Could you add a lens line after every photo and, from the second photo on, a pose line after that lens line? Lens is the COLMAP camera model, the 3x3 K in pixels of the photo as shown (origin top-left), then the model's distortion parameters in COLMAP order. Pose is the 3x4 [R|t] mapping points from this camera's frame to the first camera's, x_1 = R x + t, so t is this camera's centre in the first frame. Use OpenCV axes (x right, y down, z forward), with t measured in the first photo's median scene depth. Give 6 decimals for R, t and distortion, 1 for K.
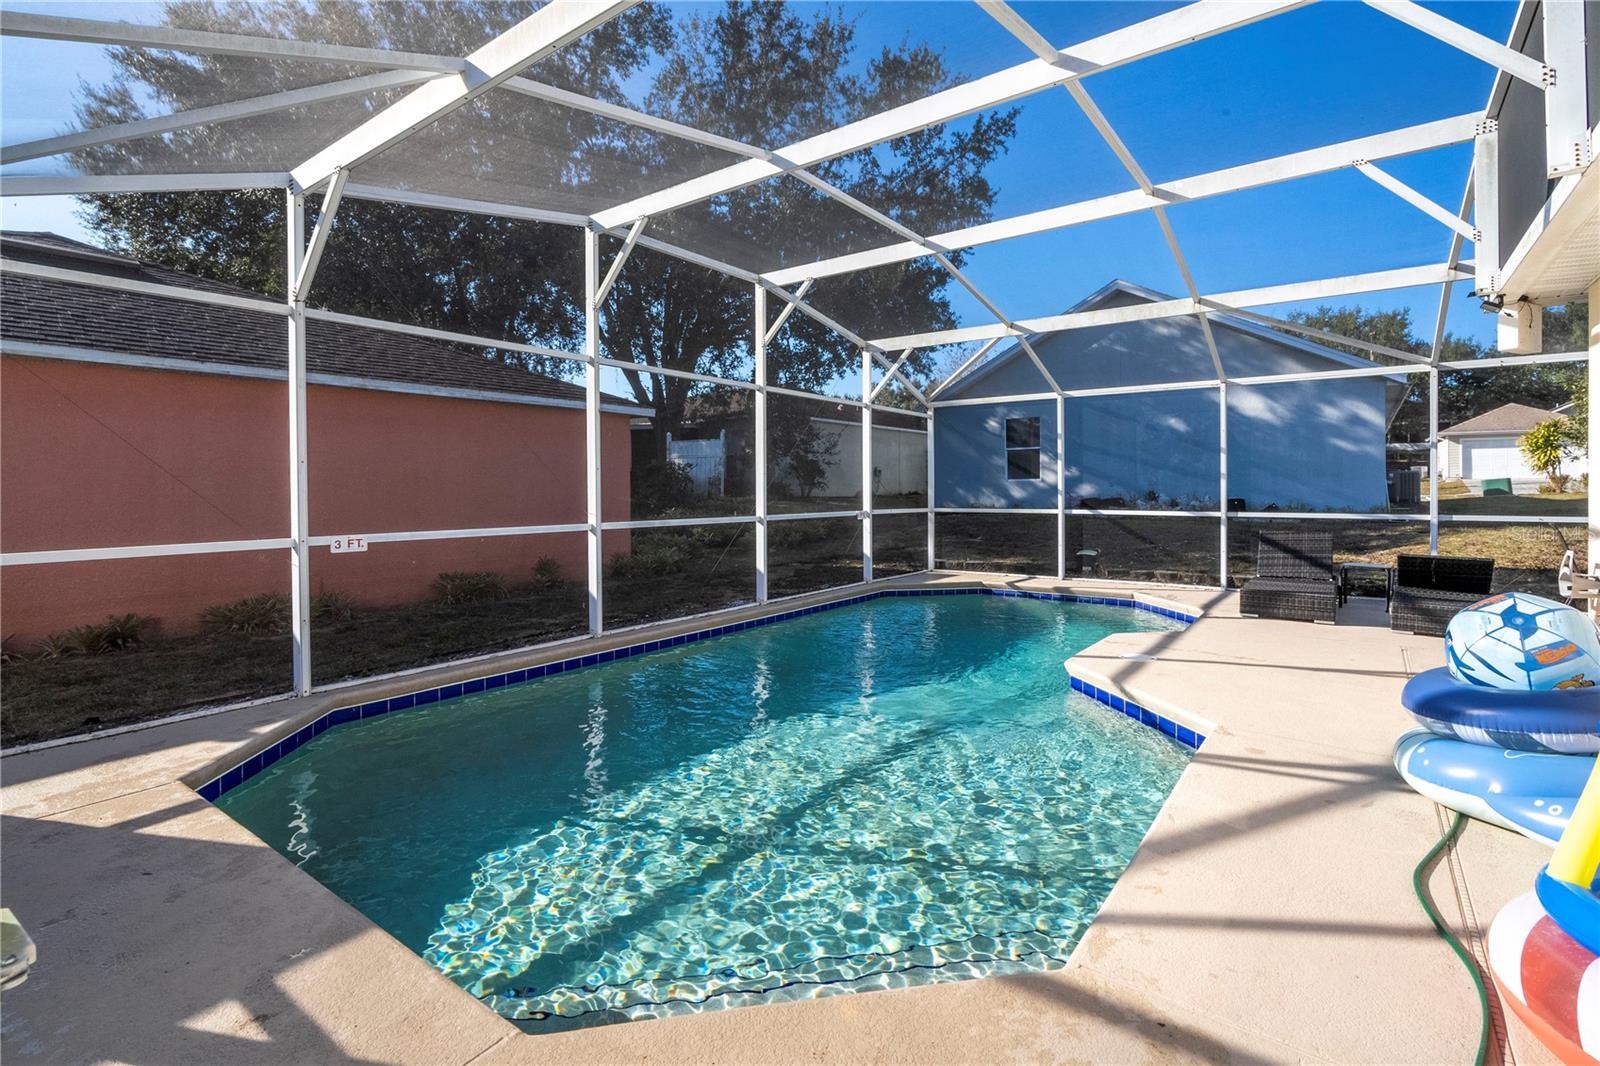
lens RADIAL K [[723.0, 0, 852.6], [0, 723.0, 501.1], [0, 0, 1]] dist [-0.001256, 0.000000]
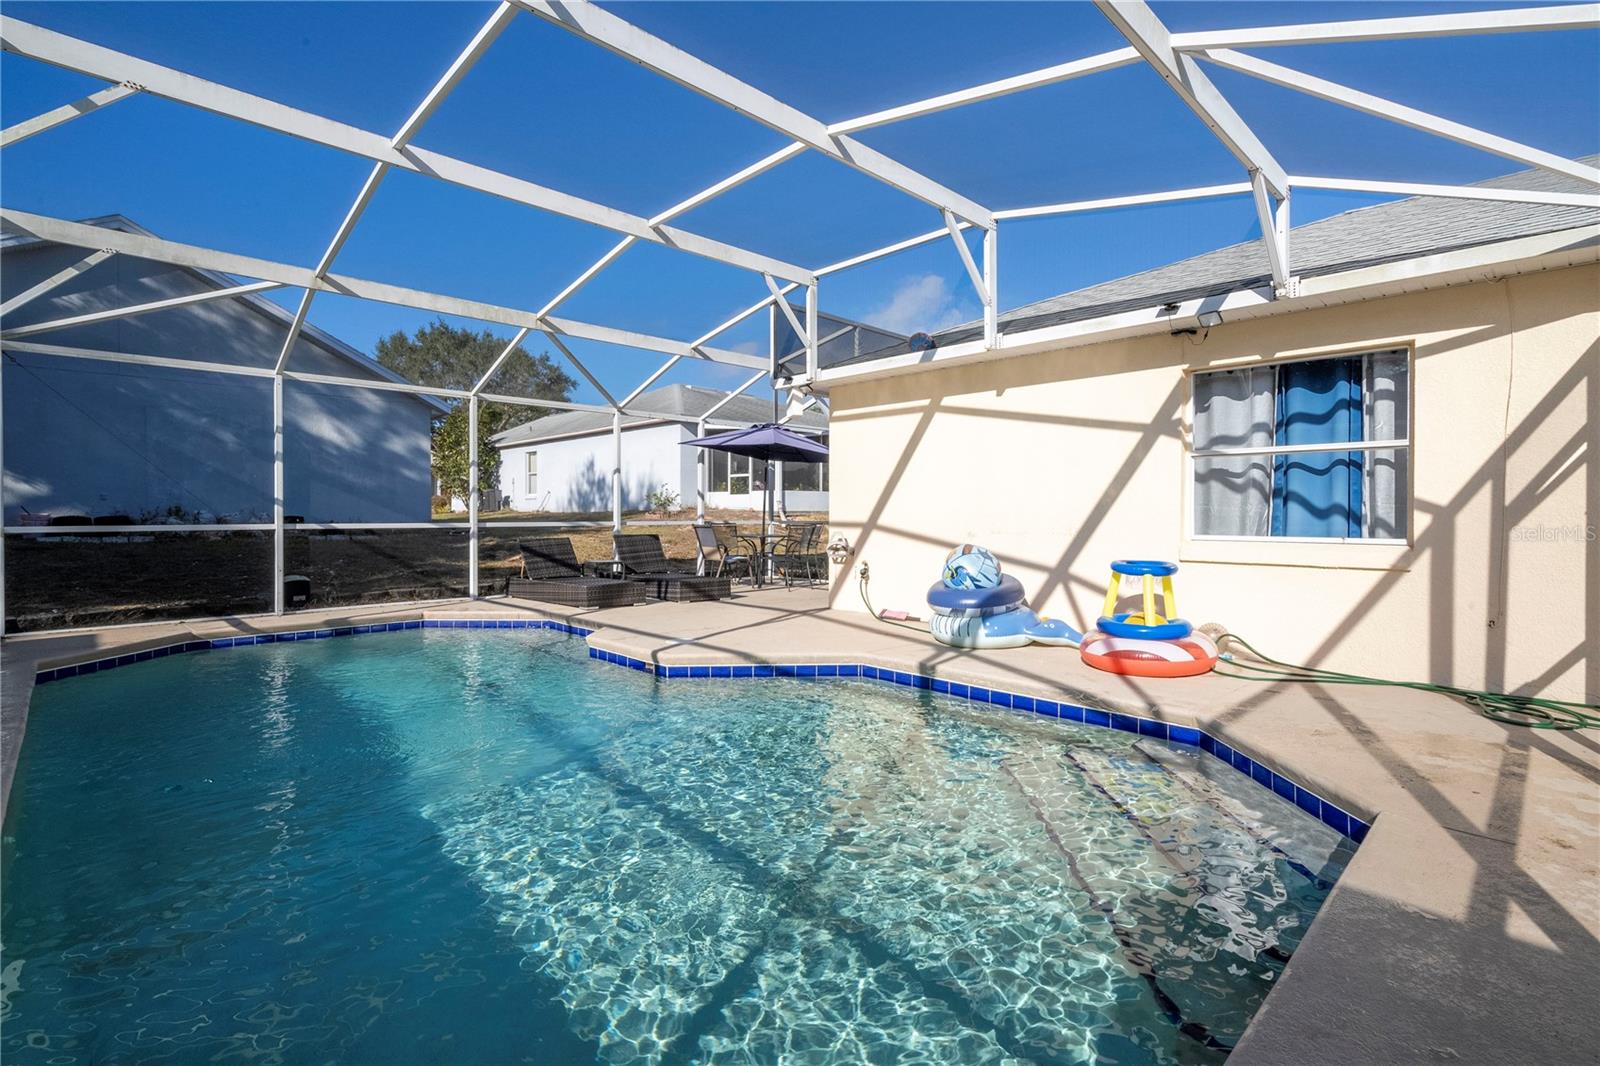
lens RADIAL K [[735.0, 0, 804.6], [0, 735.0, 519.7], [0, 0, 1]] dist [-0.002647, 0.000001]
pose [[0.182840, -0.007990, 0.983110, -0.381683], [0.008056, 0.999946, 0.006629, 0.005960], [-0.983110, 0.006708, 0.182895, 0.302151]]
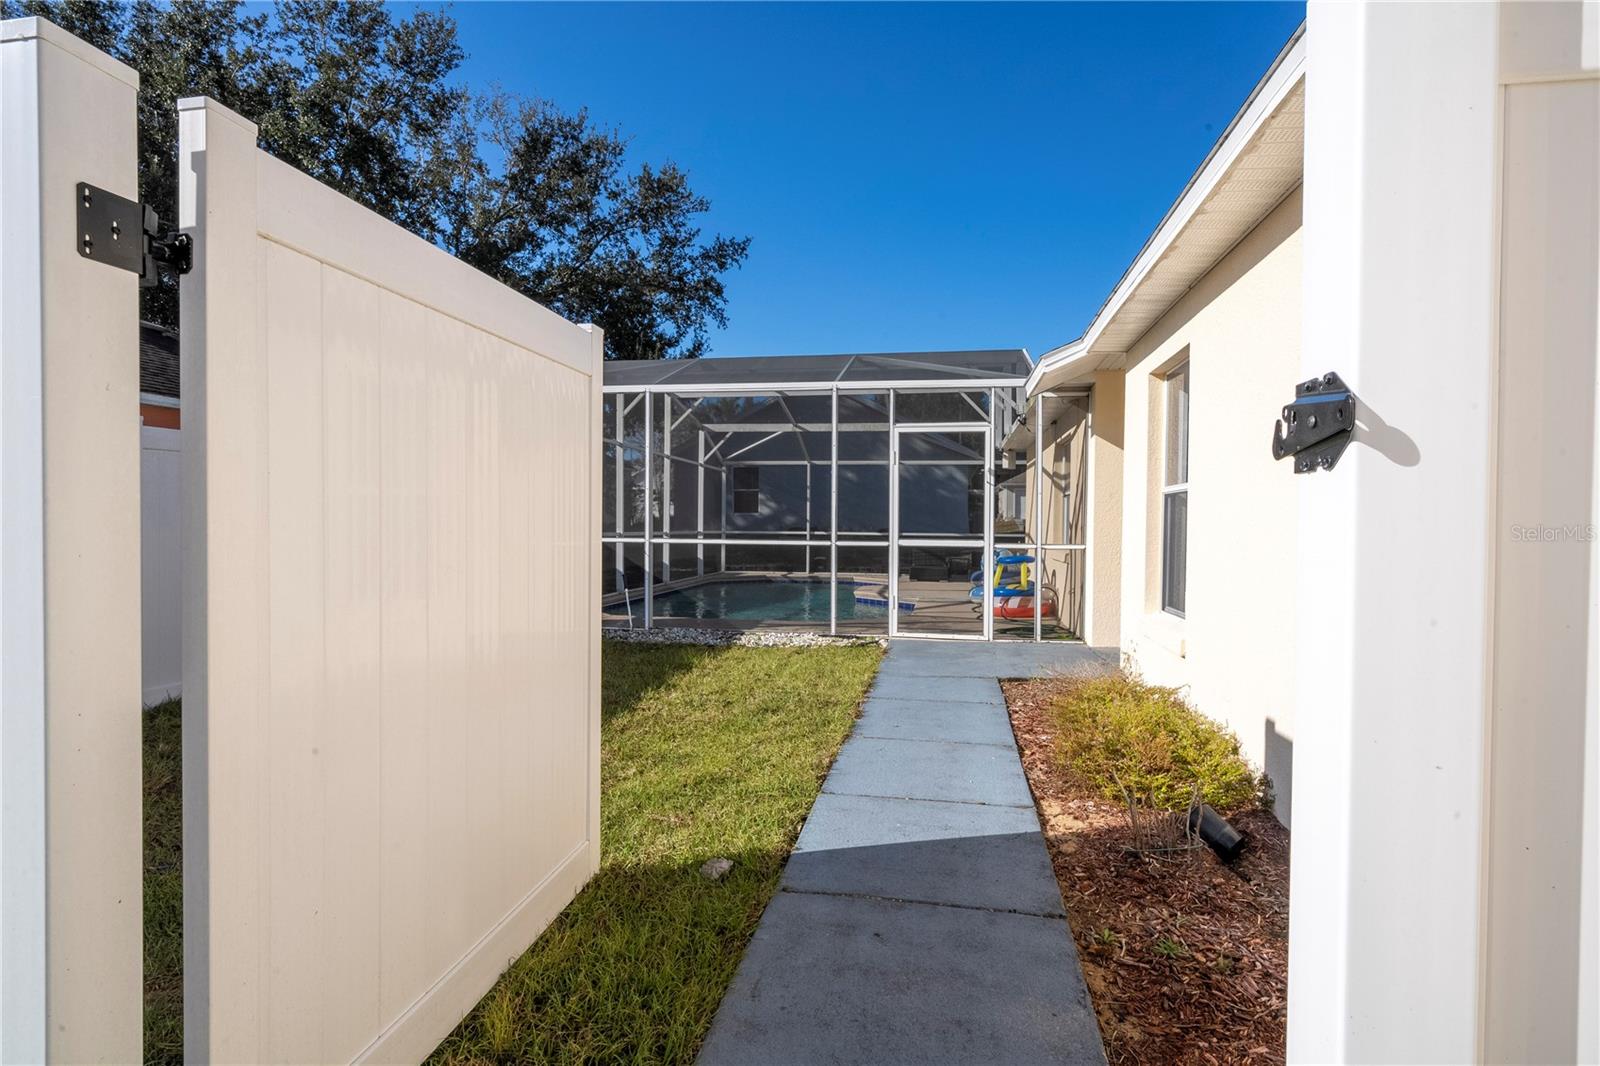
lens RADIAL K [[808.6, 0, 800.0], [0, 808.6, 533.0], [0, 0, 1]] dist [0.033203, -0.000059]
pose [[0.907040, 0.011195, 0.420895, -0.513089], [-0.010421, 0.999937, -0.004140, 0.022065], [-0.420915, -0.000631, 0.907100, -0.670849]]
